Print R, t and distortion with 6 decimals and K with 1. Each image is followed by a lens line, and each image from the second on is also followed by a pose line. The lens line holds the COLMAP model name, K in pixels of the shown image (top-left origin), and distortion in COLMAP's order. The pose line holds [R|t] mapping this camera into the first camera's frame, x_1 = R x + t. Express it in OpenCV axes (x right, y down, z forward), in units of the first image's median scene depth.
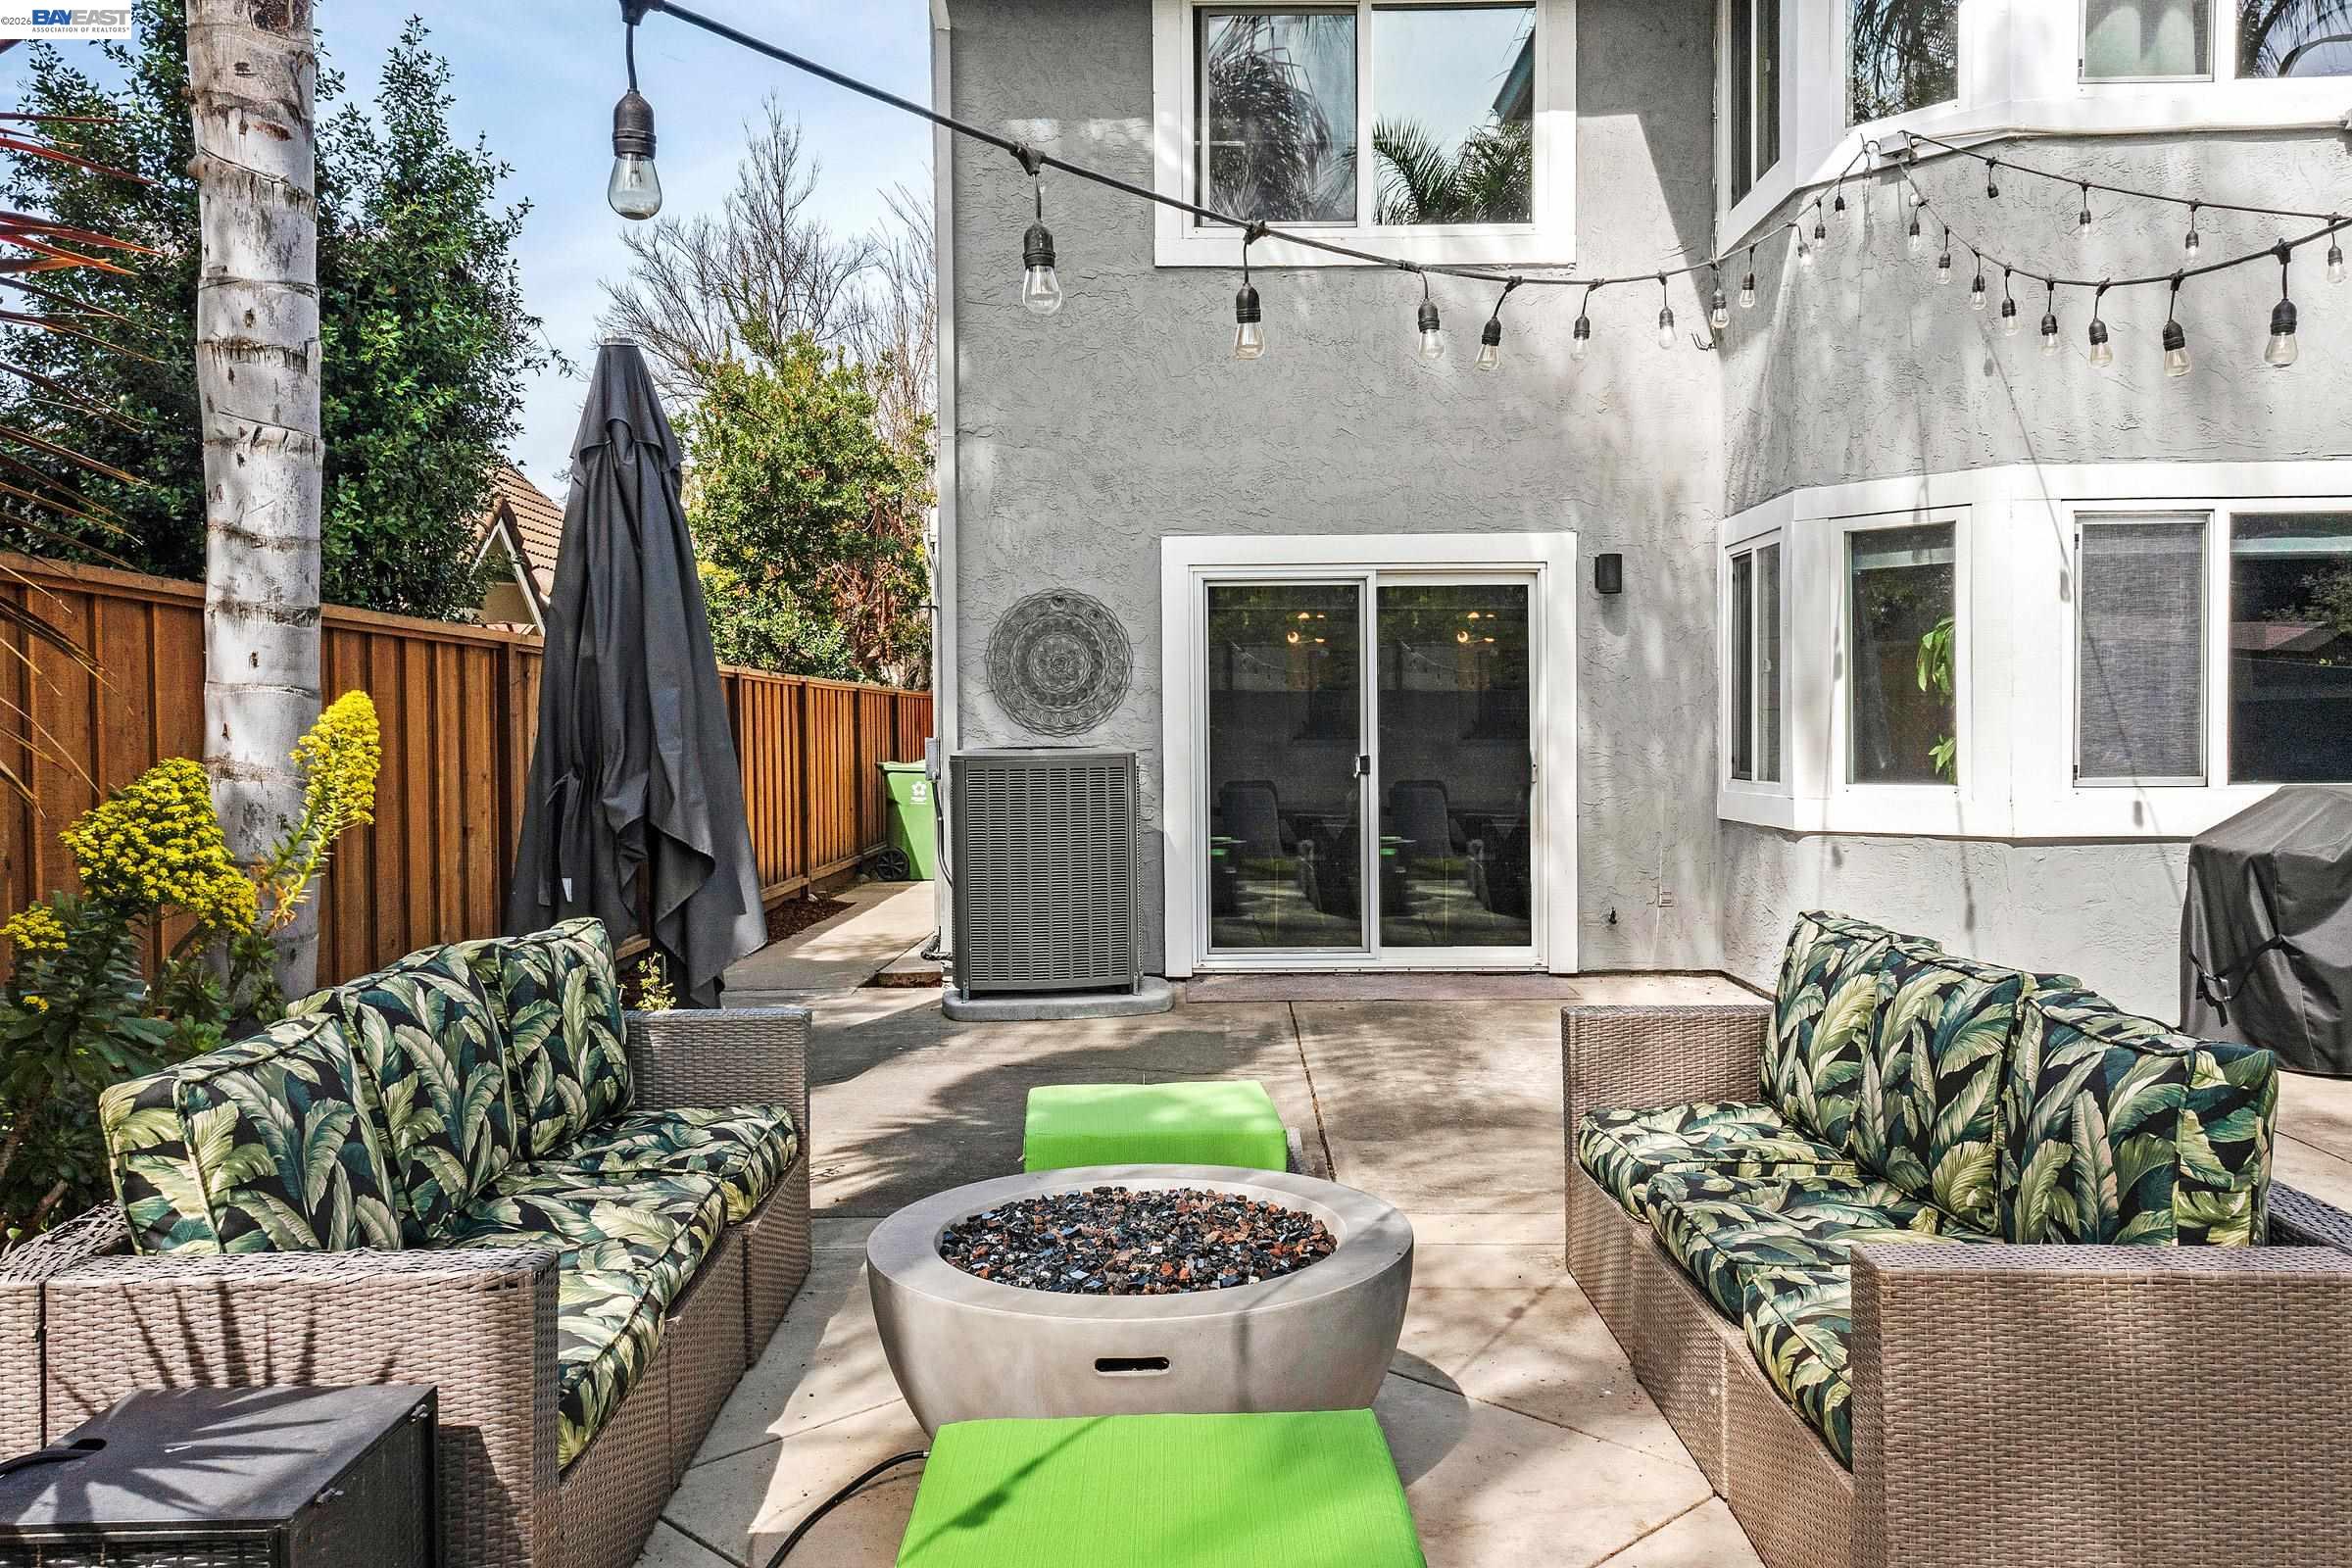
lens RADIAL K [[1842.3, 0, 1177.7], [0, 1842.3, 778.4], [0, 0, 1]] dist [0.034831, 0.000147]
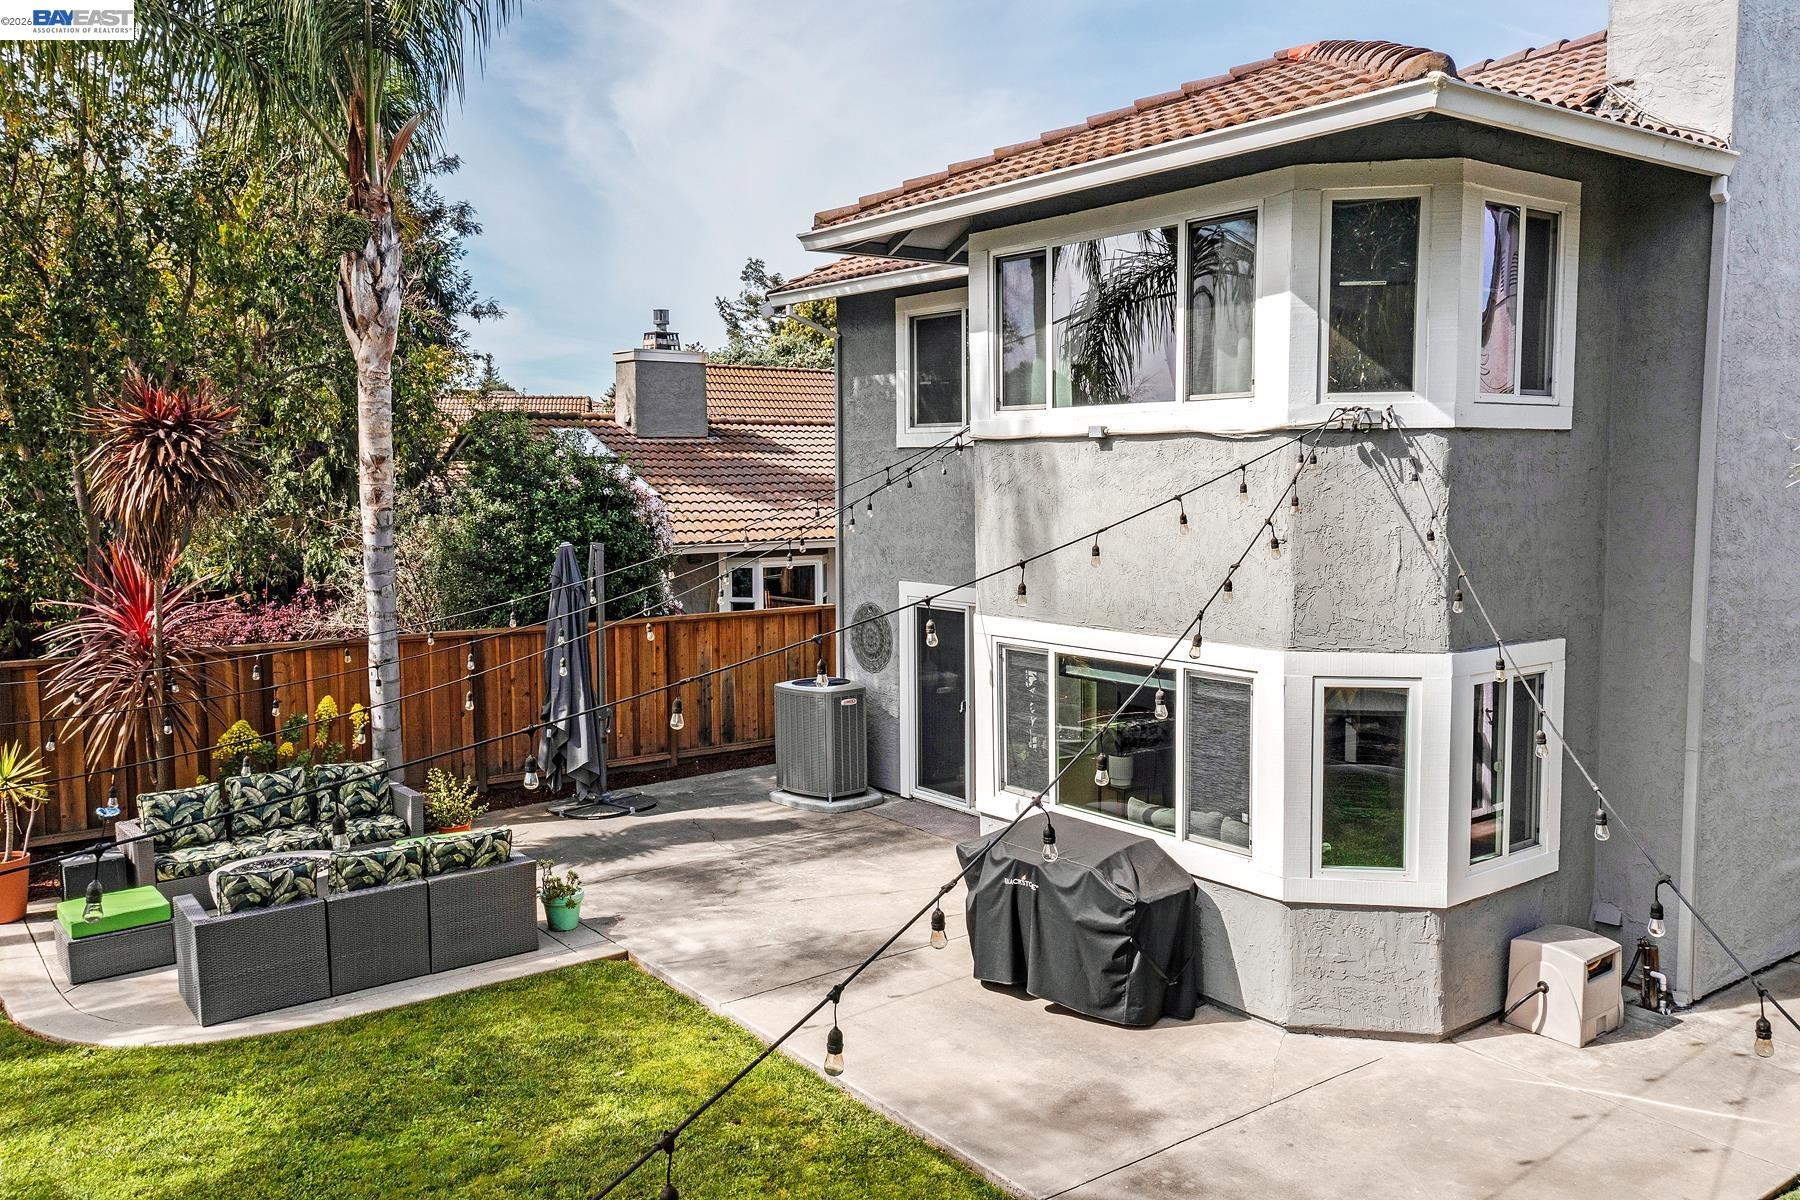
lens RADIAL K [[1409.9, 0, 902.7], [0, 1409.9, 603.0], [0, 0, 1]] dist [0.034831, 0.000147]
pose [[0.584638, 0.073135, -0.807991, 1.241160], [-0.002592, 0.996092, 0.088285, -0.242955], [0.811290, -0.049520, 0.582543, 0.102778]]
